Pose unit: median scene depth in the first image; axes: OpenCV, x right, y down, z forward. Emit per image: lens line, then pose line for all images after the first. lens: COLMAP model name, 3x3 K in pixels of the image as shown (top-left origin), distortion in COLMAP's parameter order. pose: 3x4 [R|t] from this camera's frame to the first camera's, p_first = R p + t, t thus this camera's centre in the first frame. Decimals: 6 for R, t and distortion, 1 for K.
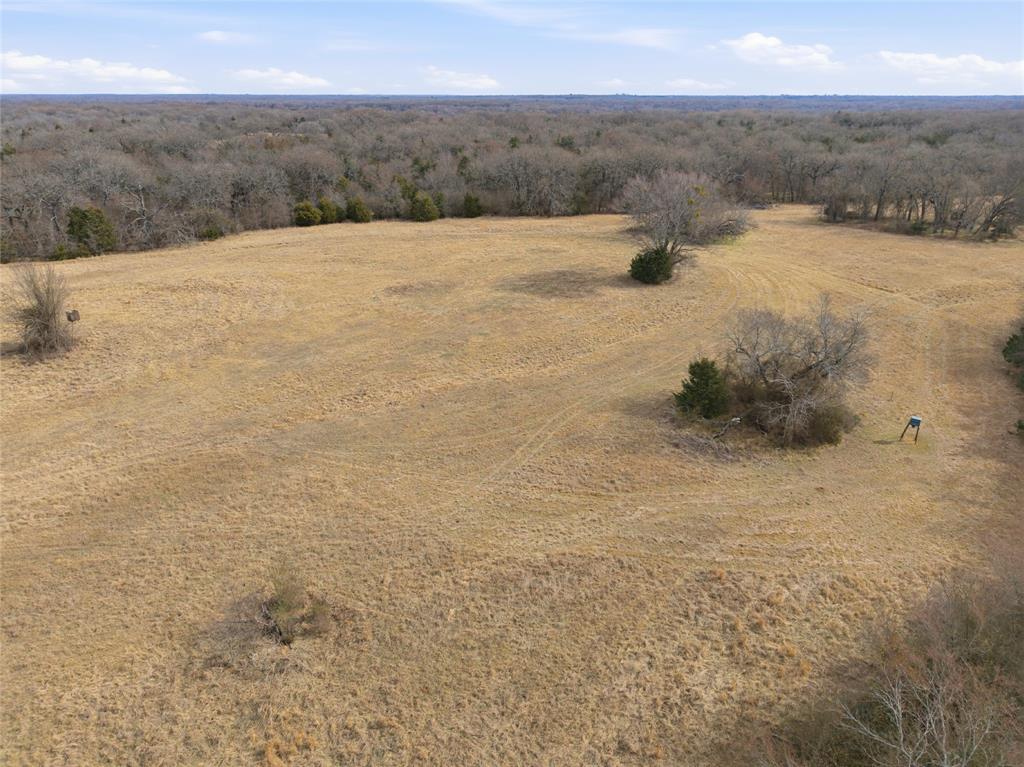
lens RADIAL K [[697.4, 0, 510.9], [0, 697.4, 383.0], [0, 0, 1]] dist [0.004698, -0.001204]
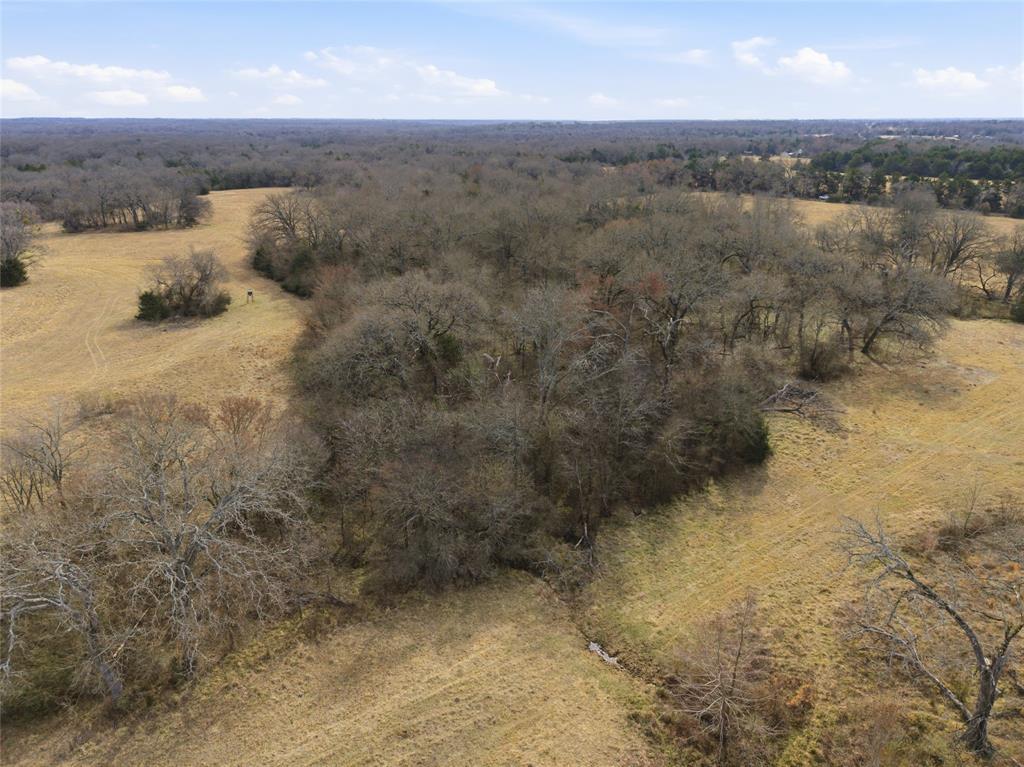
lens RADIAL K [[697.4, 0, 512.3], [0, 697.4, 383.5], [0, 0, 1]] dist [0.004698, -0.001204]
pose [[0.429047, -0.326998, 0.842016, -0.912638], [0.349294, 0.919719, 0.179192, 0.190596], [-0.833014, 0.217229, 0.508821, -0.666484]]
